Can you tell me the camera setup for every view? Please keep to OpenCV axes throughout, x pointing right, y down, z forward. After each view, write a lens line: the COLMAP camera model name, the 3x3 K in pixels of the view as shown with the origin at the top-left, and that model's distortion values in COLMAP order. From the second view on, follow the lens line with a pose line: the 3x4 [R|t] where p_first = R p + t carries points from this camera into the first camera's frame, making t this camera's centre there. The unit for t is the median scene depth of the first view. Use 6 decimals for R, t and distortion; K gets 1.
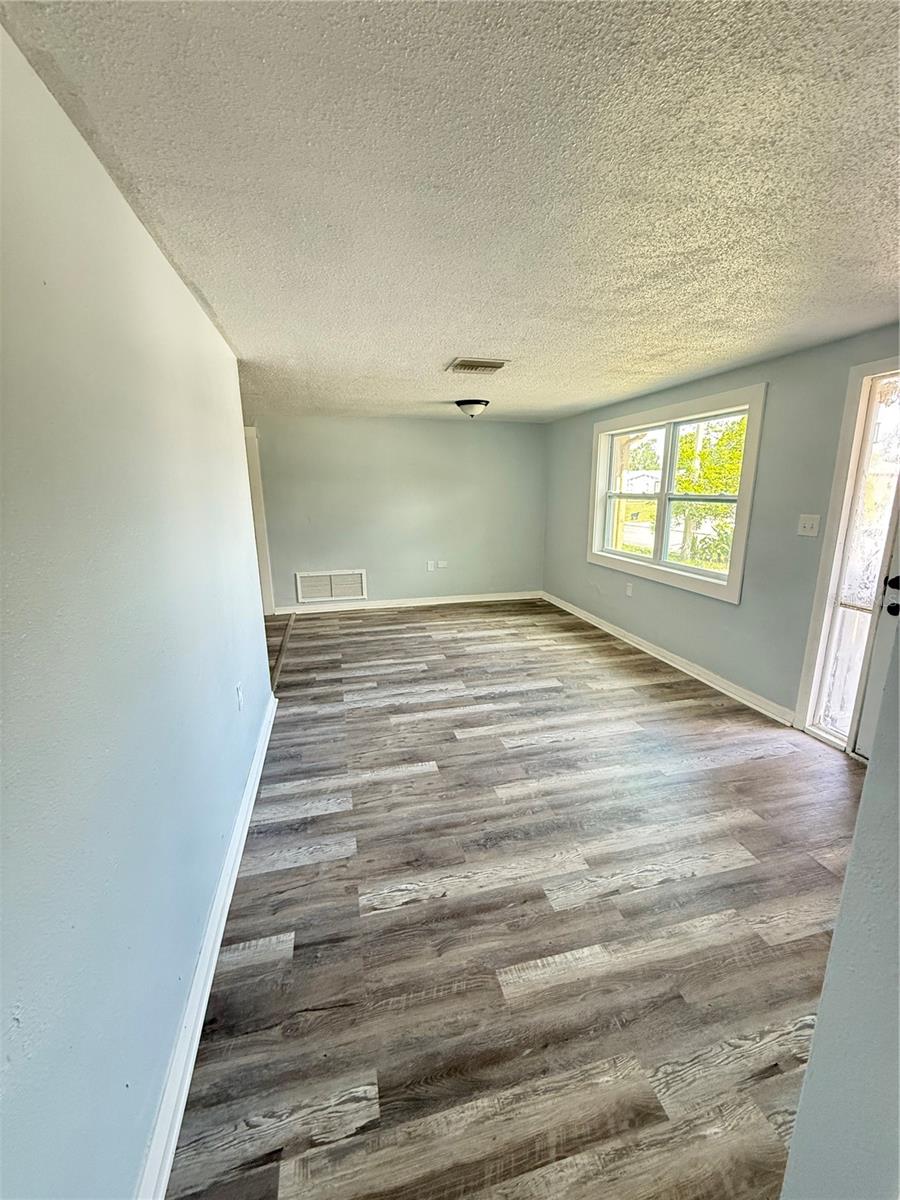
lens RADIAL K [[479.8, 0, 453.0], [0, 479.8, 595.5], [0, 0, 1]] dist [0.000732, 0.000327]
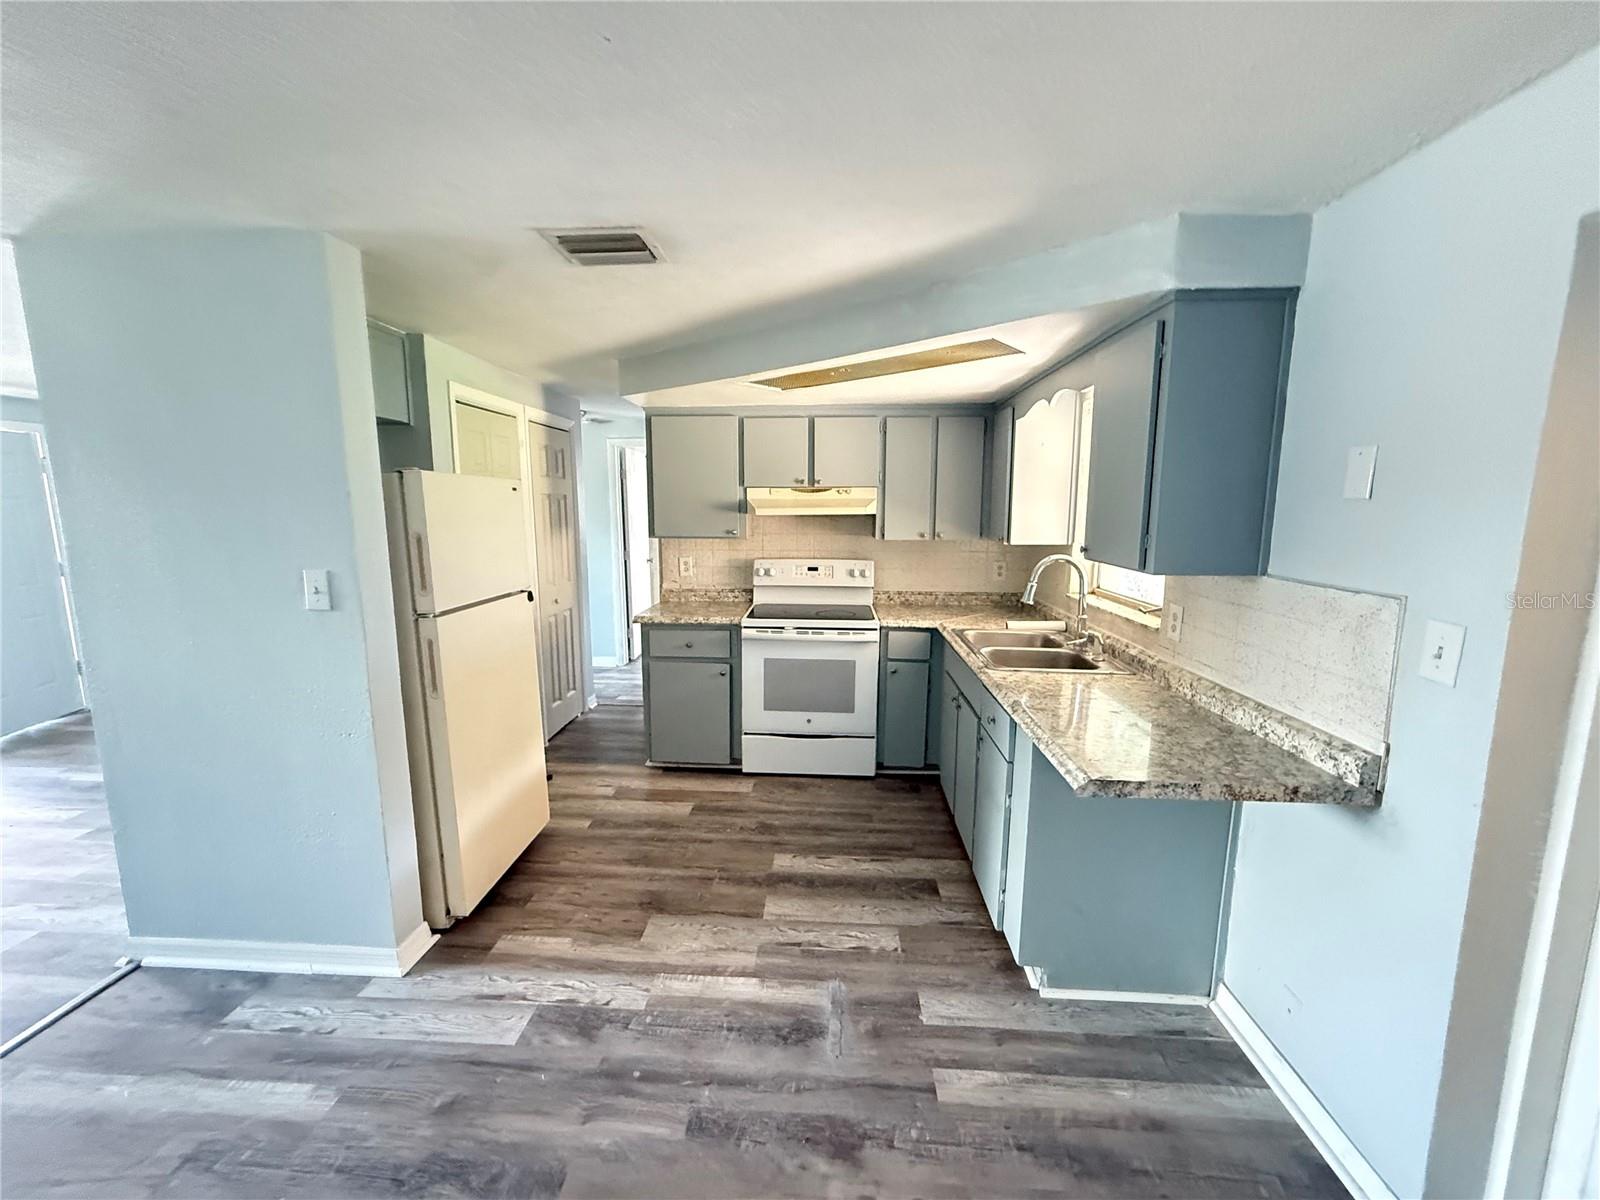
lens RADIAL K [[639.8, 0, 793.7], [0, 639.8, 599.7], [0, 0, 1]] dist [0.000732, 0.000327]
pose [[-0.952884, -0.031325, 0.301712, -1.395047], [0.080857, 0.932435, 0.352175, -0.329478], [-0.292358, 0.359977, -0.885970, 1.476033]]
